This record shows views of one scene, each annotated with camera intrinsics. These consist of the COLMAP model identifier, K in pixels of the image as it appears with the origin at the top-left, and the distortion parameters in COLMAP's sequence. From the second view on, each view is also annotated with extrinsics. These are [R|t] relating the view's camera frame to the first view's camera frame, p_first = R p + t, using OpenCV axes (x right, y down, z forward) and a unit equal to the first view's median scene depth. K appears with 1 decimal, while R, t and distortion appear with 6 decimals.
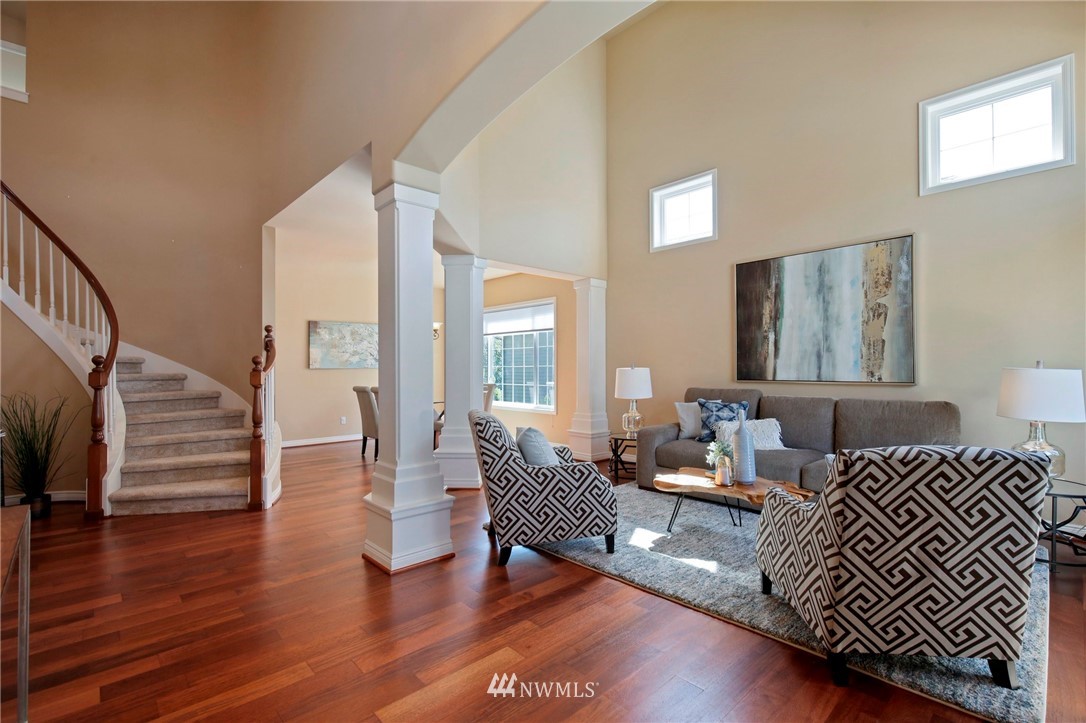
lens RADIAL K [[493.6, 0, 549.4], [0, 493.6, 363.2], [0, 0, 1]] dist [-0.000878, -0.000890]
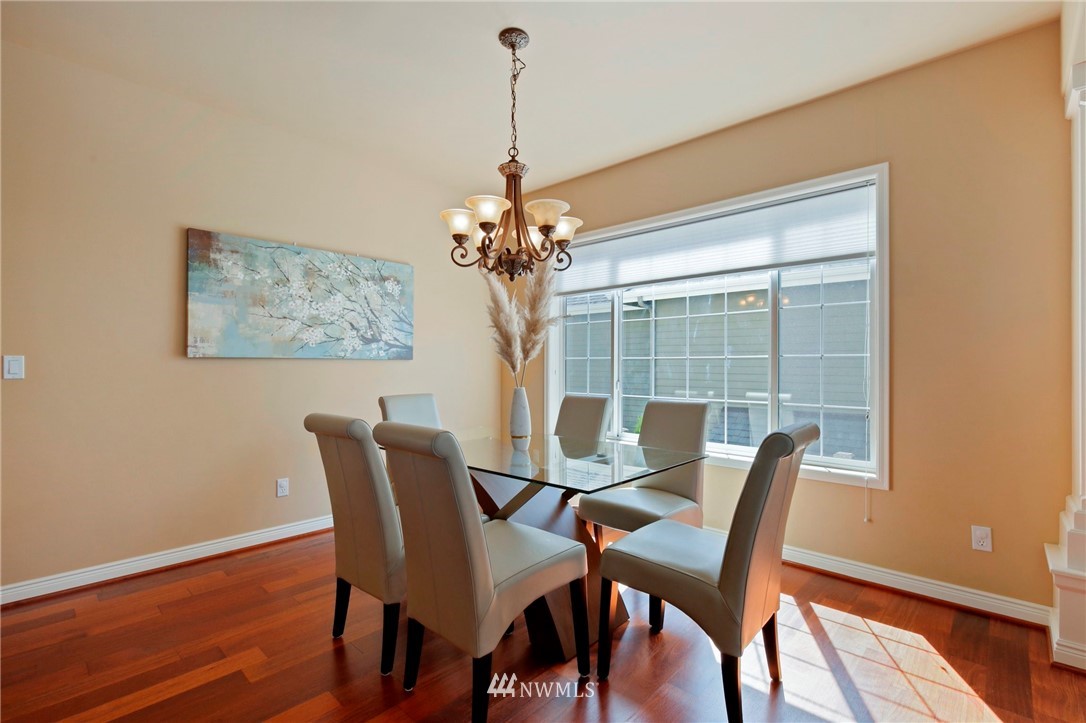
lens RADIAL K [[482.9, 0, 543.0], [0, 482.9, 361.5], [0, 0, 1]] dist [-0.000657, -0.000219]
pose [[0.997774, 0.008643, 0.066125, -0.387365], [-0.008629, 0.999963, -0.000504, 0.019122], [-0.066127, -0.000068, 0.997811, 0.987913]]
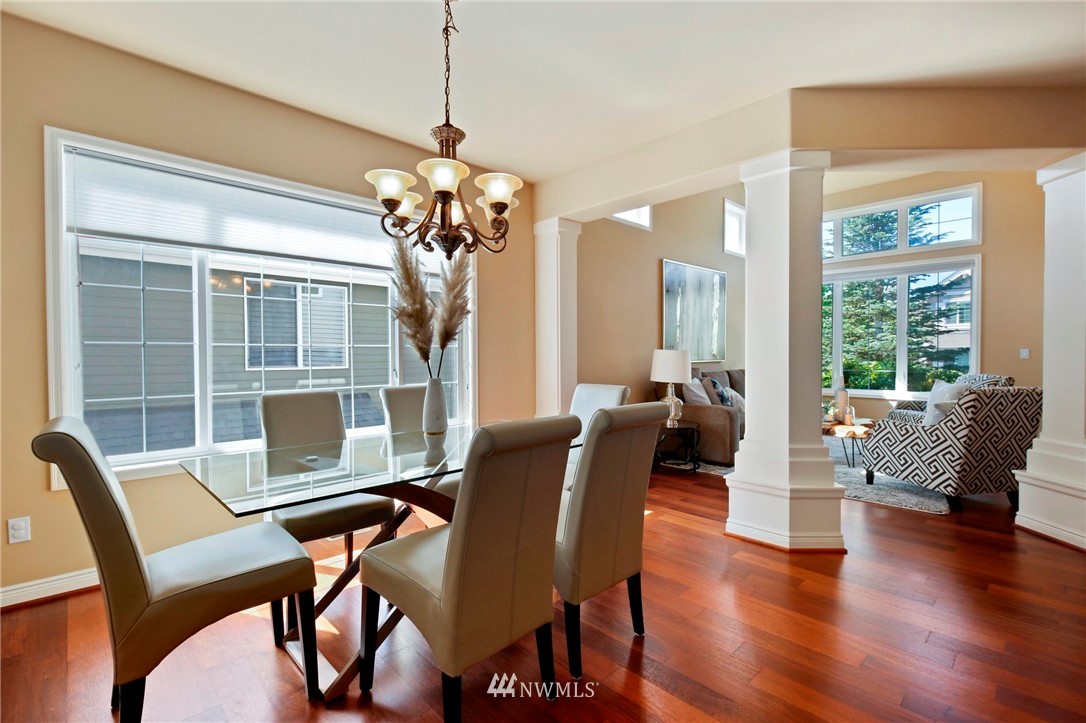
lens RADIAL K [[493.6, 0, 549.4], [0, 493.6, 363.2], [0, 0, 1]] dist [-0.000878, -0.000890]
pose [[-0.023217, -0.013039, 0.999645, -0.801581], [-0.003896, 0.999909, 0.012952, 0.025629], [-0.999723, -0.003594, -0.023265, 1.360829]]
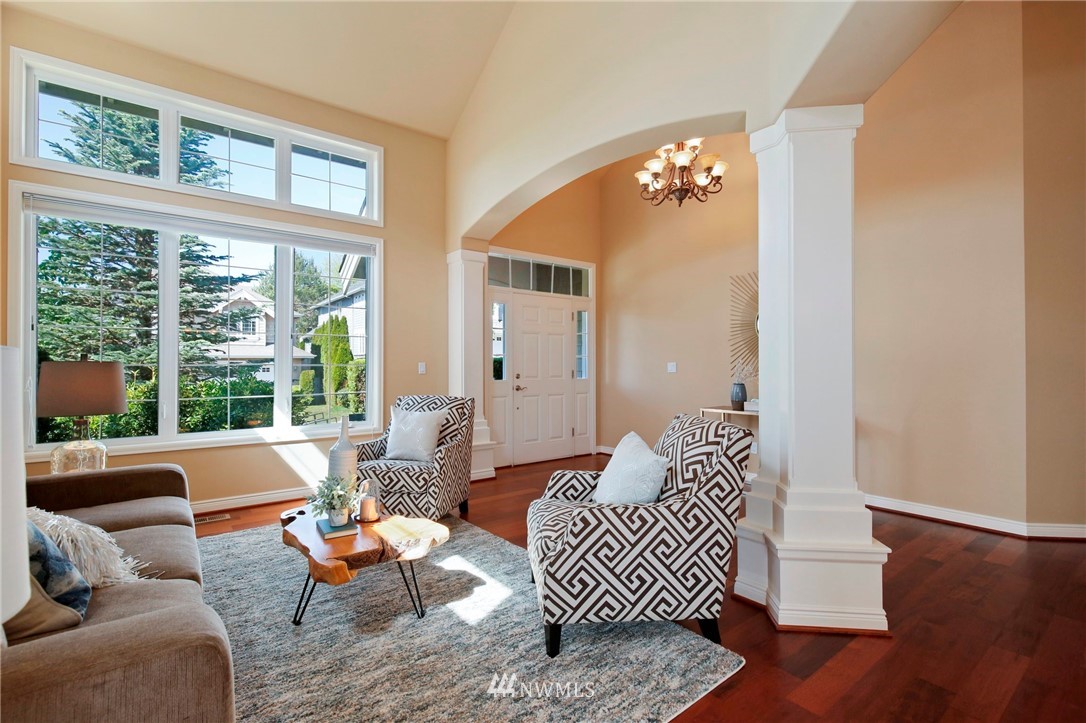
lens RADIAL K [[493.6, 0, 549.4], [0, 493.6, 363.2], [0, 0, 1]] dist [-0.000878, -0.000890]
pose [[-0.996402, 0.006295, 0.084513, 0.014697], [0.005142, 0.999891, -0.013853, 0.019262], [-0.084591, -0.013368, -0.996326, 1.176101]]
